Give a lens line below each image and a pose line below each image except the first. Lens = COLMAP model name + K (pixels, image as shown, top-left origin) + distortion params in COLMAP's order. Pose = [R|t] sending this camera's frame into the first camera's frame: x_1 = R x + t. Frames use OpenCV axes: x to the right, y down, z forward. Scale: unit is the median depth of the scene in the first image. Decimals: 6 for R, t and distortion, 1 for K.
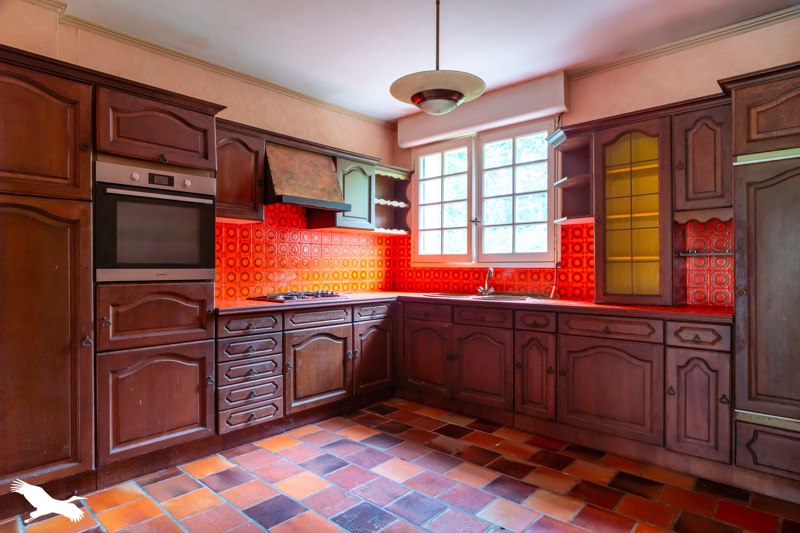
lens RADIAL K [[452.4, 0, 405.5], [0, 452.4, 269.0], [0, 0, 1]] dist [0.008057, -0.000098]
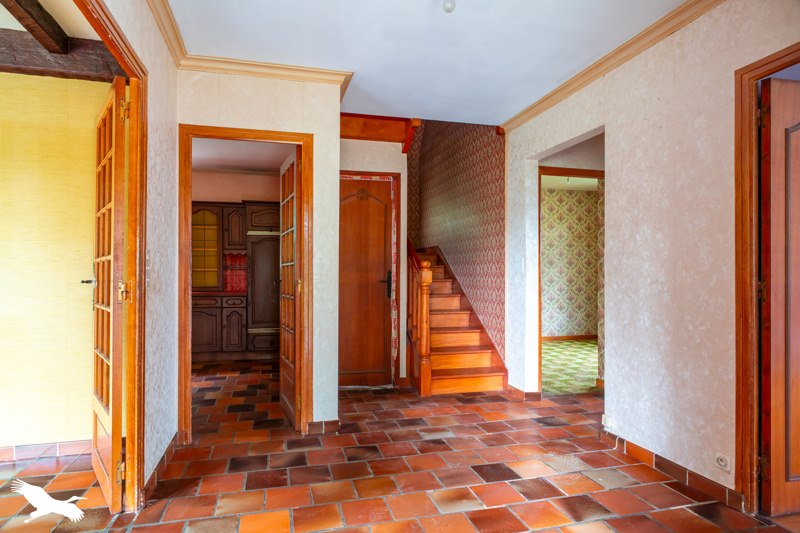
lens RADIAL K [[452.4, 0, 400.7], [0, 452.4, 271.6], [0, 0, 1]] dist [0.008057, -0.000098]
pose [[0.532609, 0.007032, 0.846333, -0.907124], [0.008085, 0.999878, -0.013395, 0.023645], [-0.846323, 0.013977, 0.532486, -1.014332]]
